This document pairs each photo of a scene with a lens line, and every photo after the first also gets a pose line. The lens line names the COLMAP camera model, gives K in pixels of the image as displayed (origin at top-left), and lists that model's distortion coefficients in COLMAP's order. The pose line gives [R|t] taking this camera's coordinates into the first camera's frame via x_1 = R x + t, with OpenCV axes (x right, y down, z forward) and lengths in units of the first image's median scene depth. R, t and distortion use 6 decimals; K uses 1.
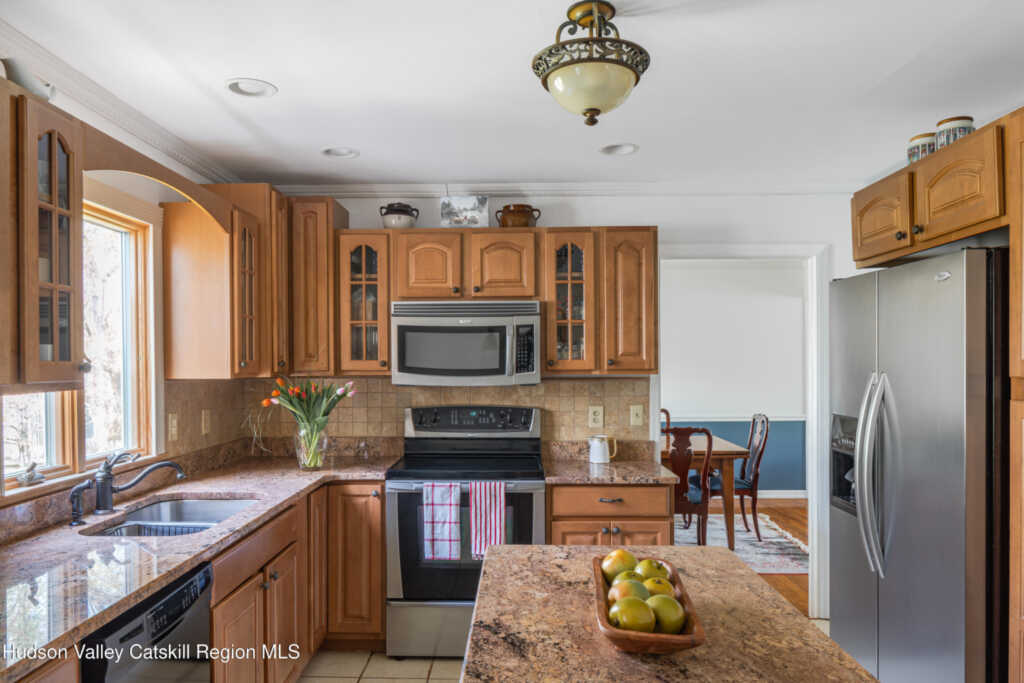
lens RADIAL K [[720.8, 0, 496.6], [0, 720.8, 369.3], [0, 0, 1]] dist [0.002170, -0.000767]
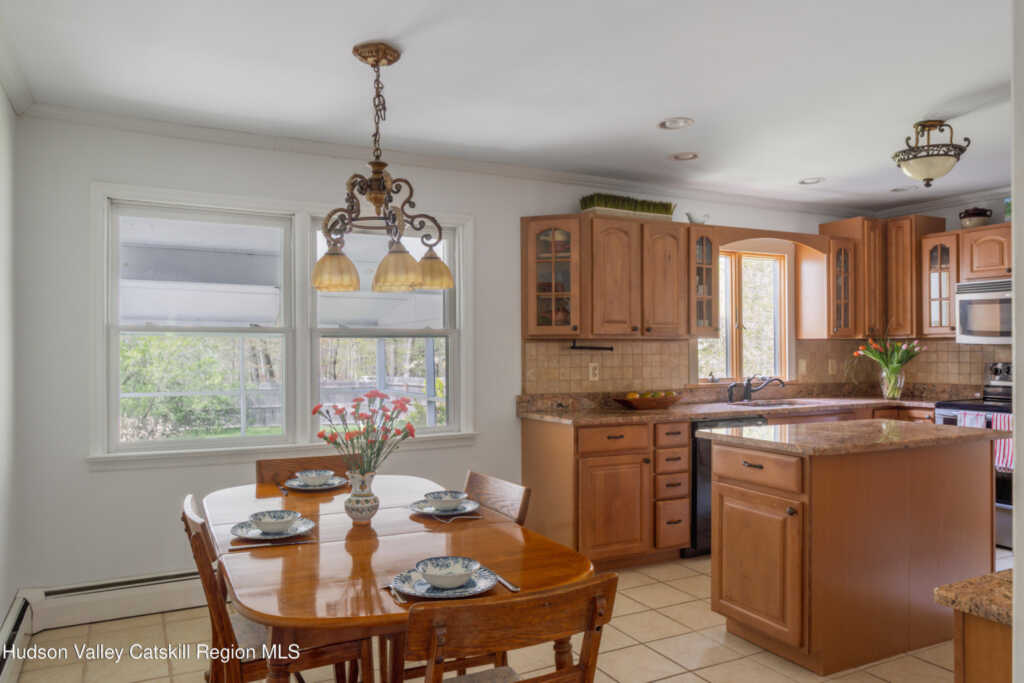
lens RADIAL K [[720.8, 0, 505.7], [0, 720.8, 348.7], [0, 0, 1]] dist [0.002170, -0.000767]
pose [[0.482223, 0.001194, -0.876047, 0.650951], [-0.004877, 0.999987, -0.001322, 0.037466], [0.876035, 0.004910, 0.482223, -0.422492]]
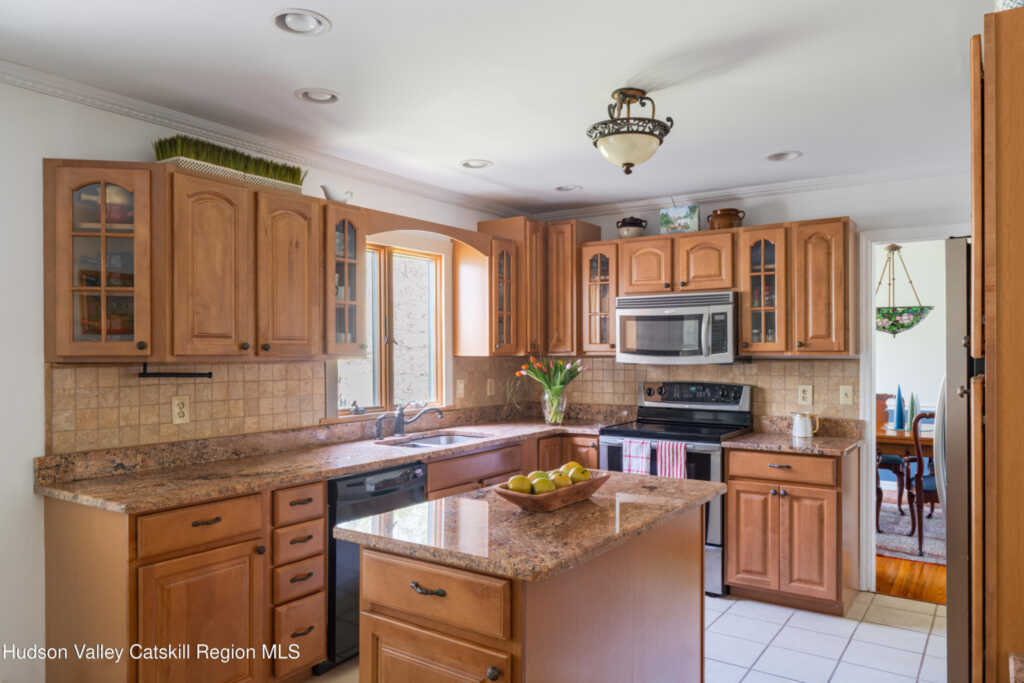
lens RADIAL K [[720.8, 0, 510.2], [0, 720.8, 354.6], [0, 0, 1]] dist [0.002170, -0.000767]
pose [[0.841302, 0.005276, -0.540540, 0.385062], [-0.006011, 0.999982, 0.000406, 0.007945], [0.540532, 0.002907, 0.841318, -0.169016]]
